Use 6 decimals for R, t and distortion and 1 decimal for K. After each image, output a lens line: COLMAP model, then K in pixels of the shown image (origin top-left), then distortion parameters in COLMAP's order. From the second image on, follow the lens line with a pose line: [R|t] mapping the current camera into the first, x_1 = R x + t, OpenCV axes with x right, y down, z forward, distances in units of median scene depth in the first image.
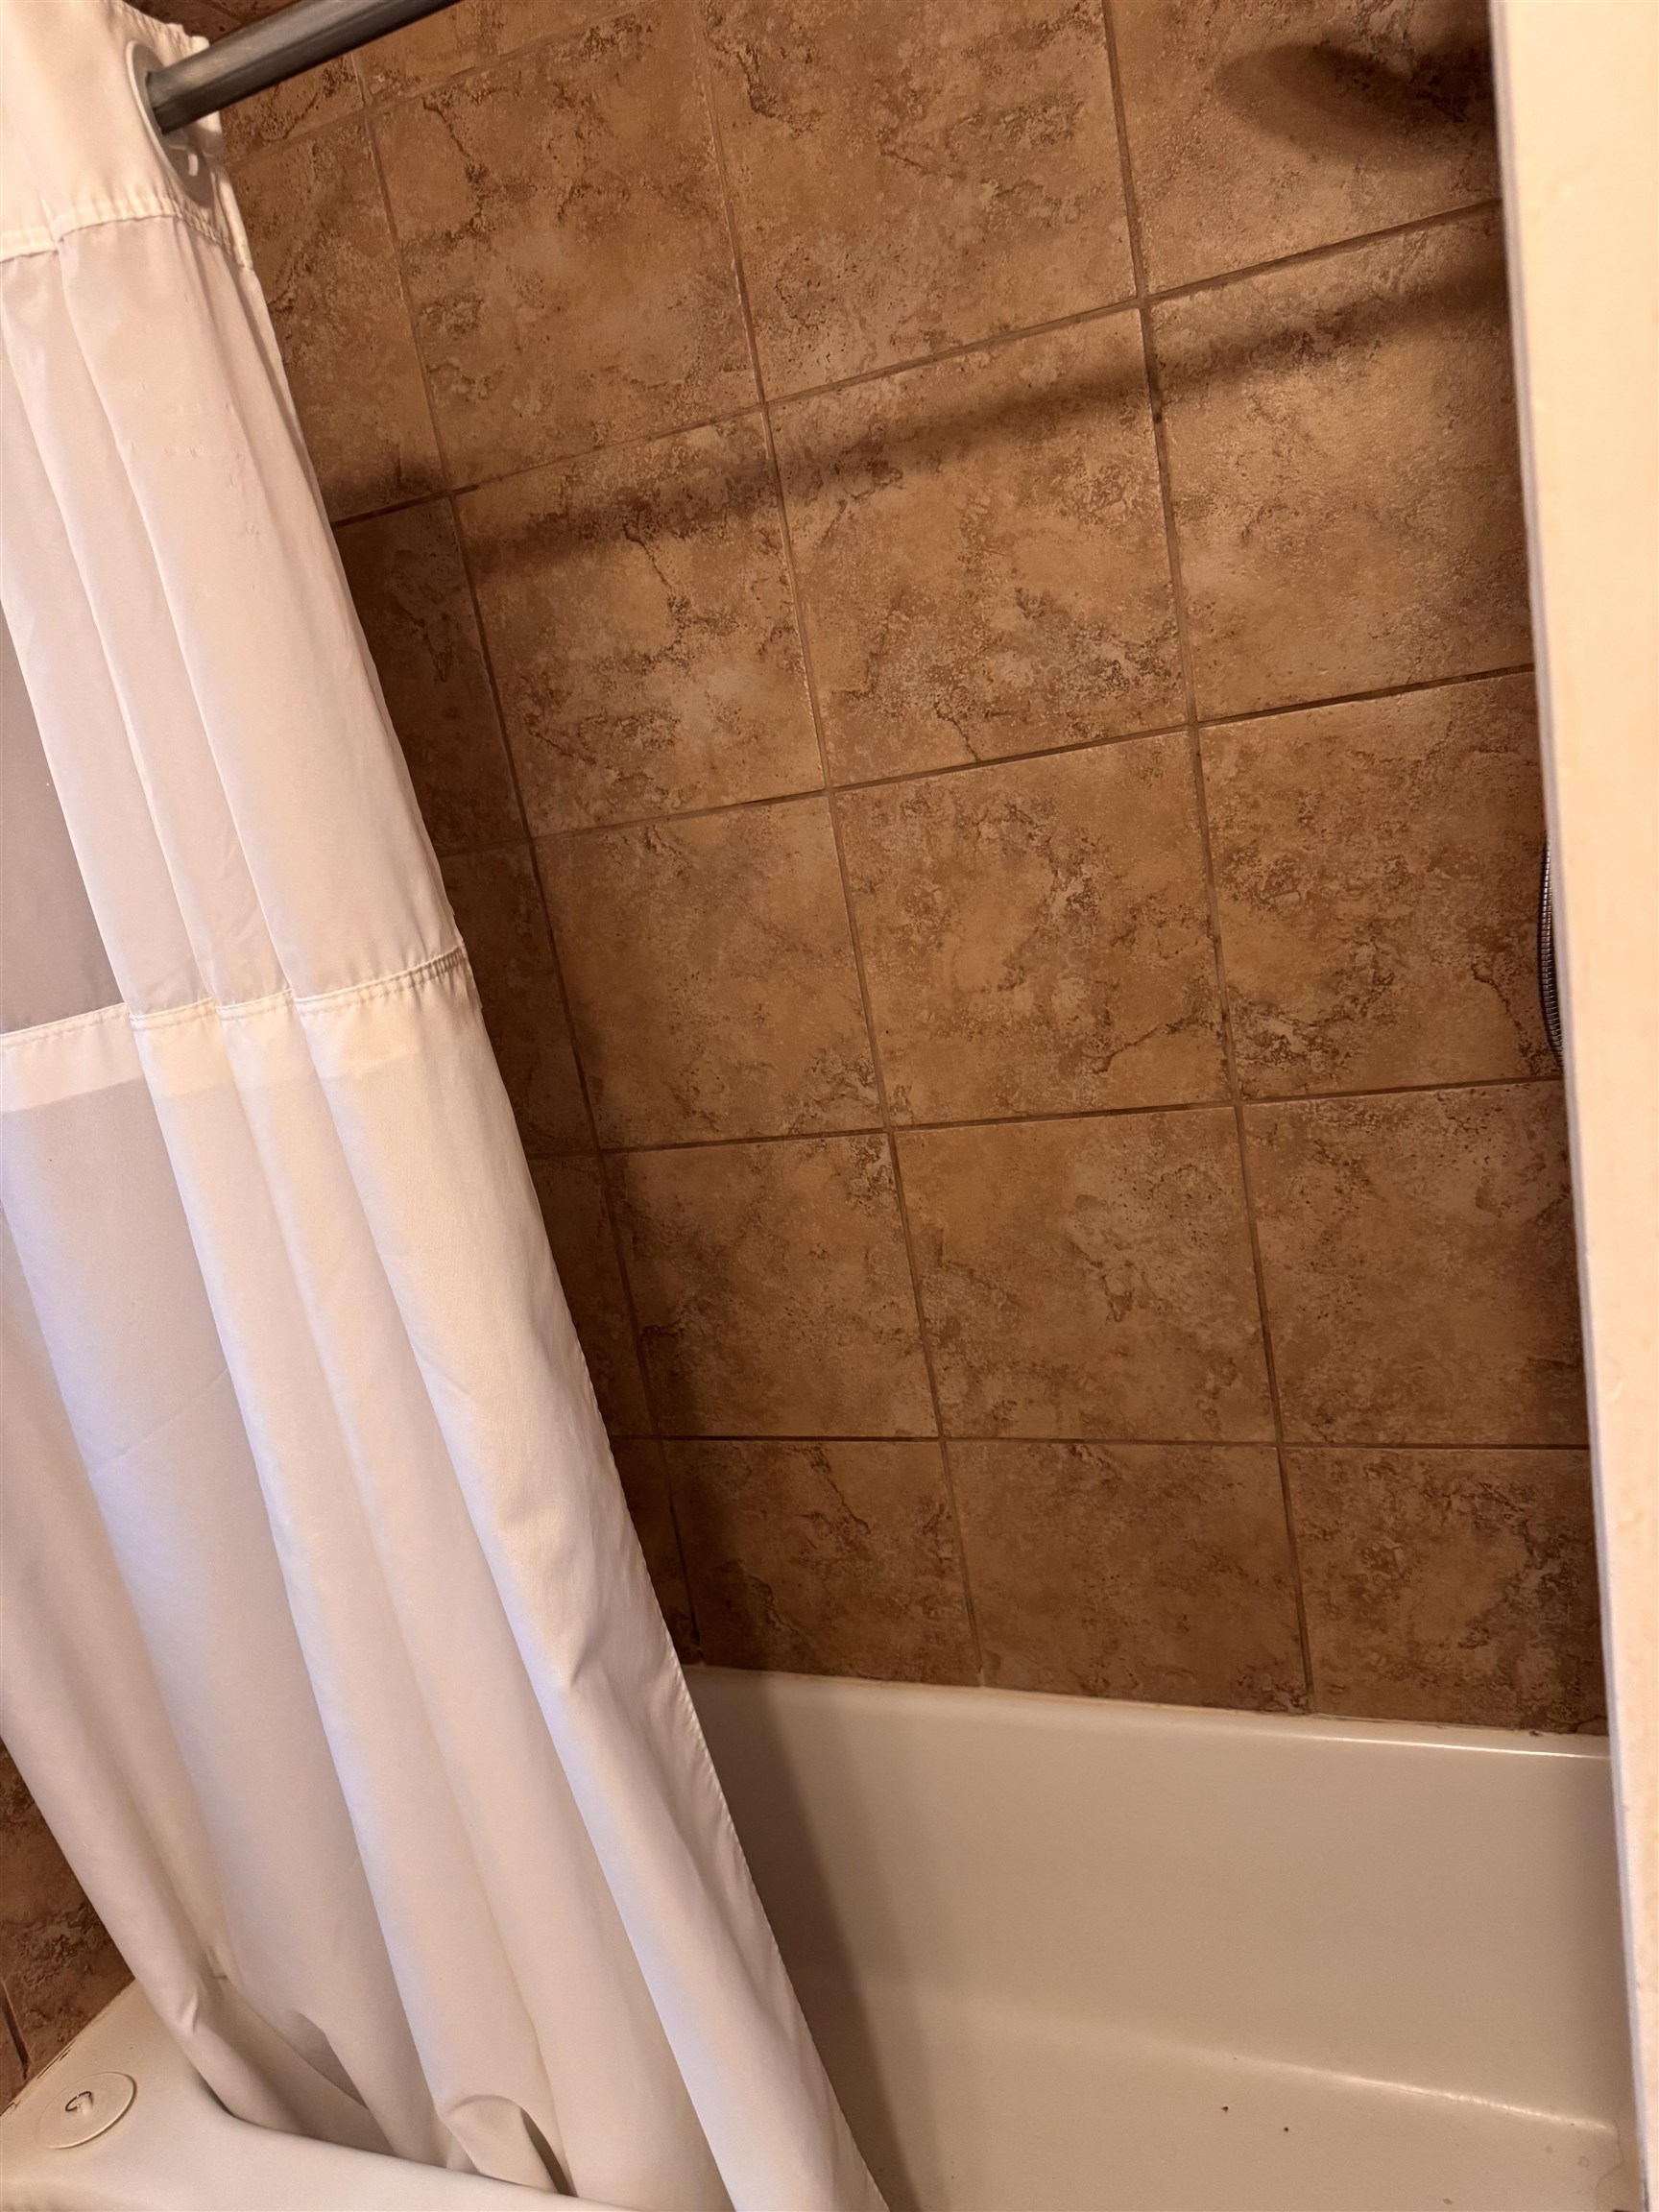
lens RADIAL K [[1532.8, 0, 829.5], [0, 1532.8, 1106.0], [0, 0, 1]] dist [0.023572, -0.039650]
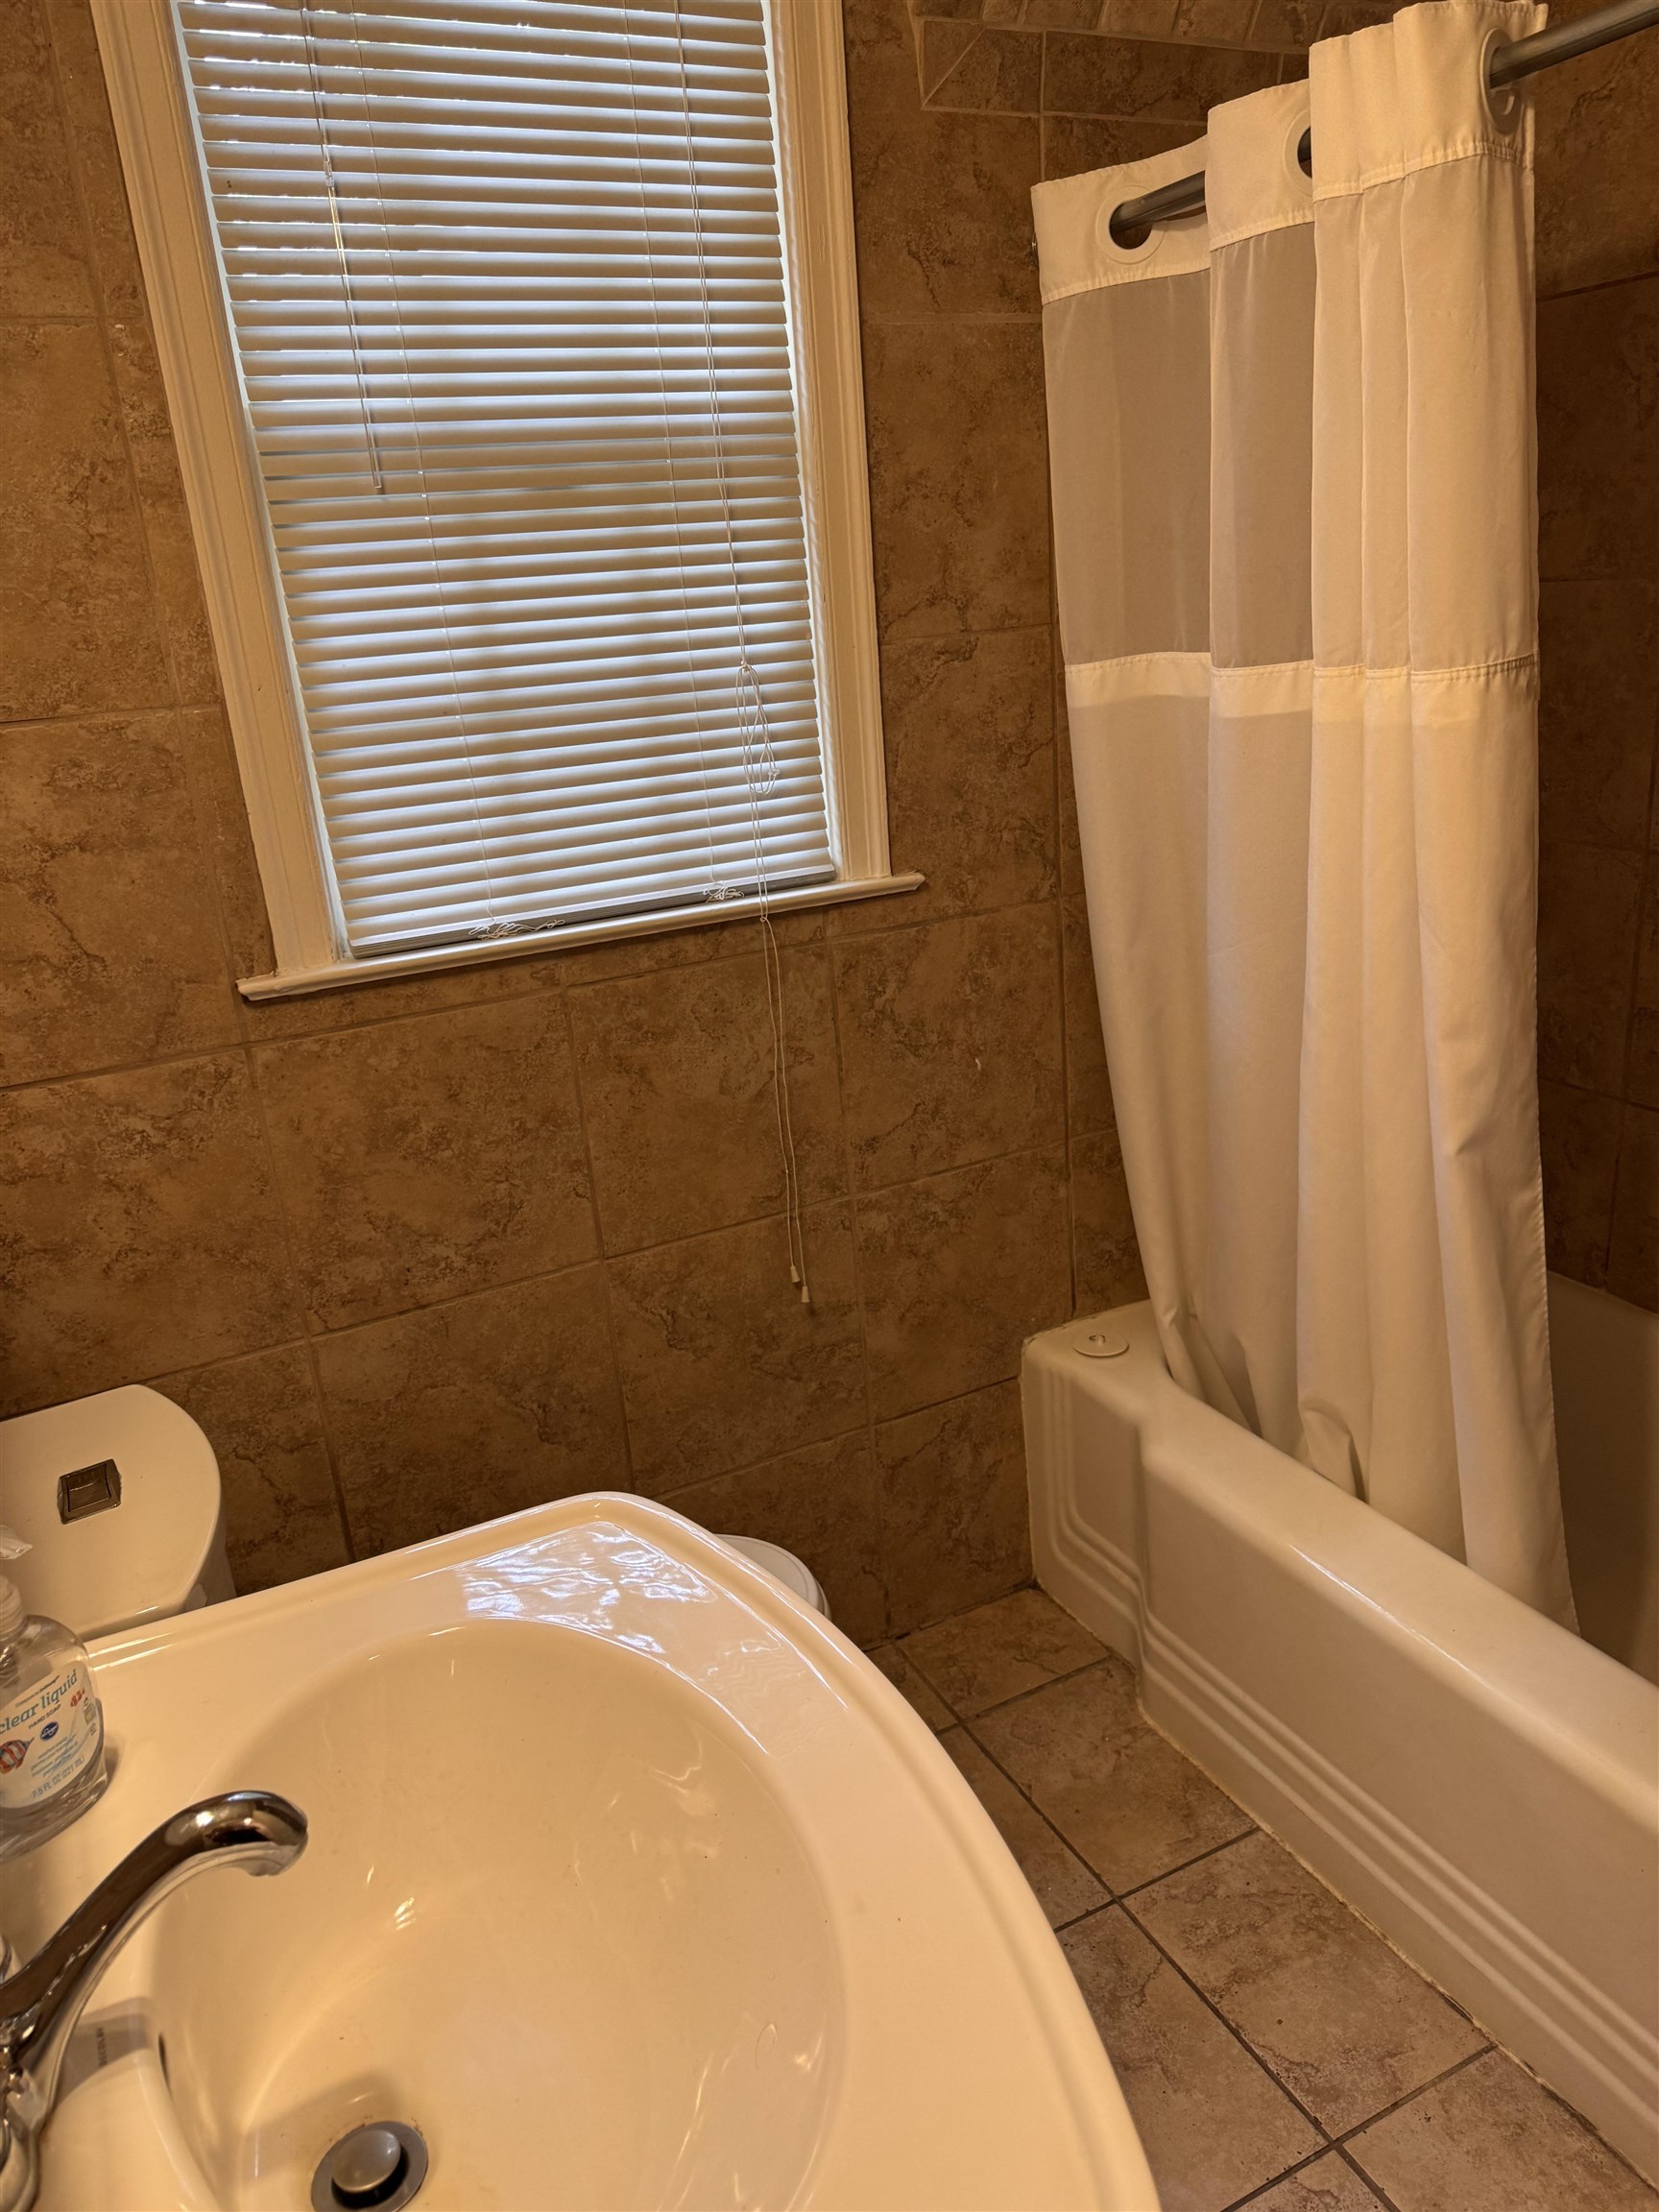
lens RADIAL K [[1555.9, 0, 829.5], [0, 1555.9, 1106.0], [0, 0, 1]] dist [0.002349, -0.003058]
pose [[0.734503, 0.323527, -0.596519, 0.296381], [-0.204544, 0.943705, 0.259968, 0.055507], [0.647045, -0.068933, 0.759329, -0.604459]]
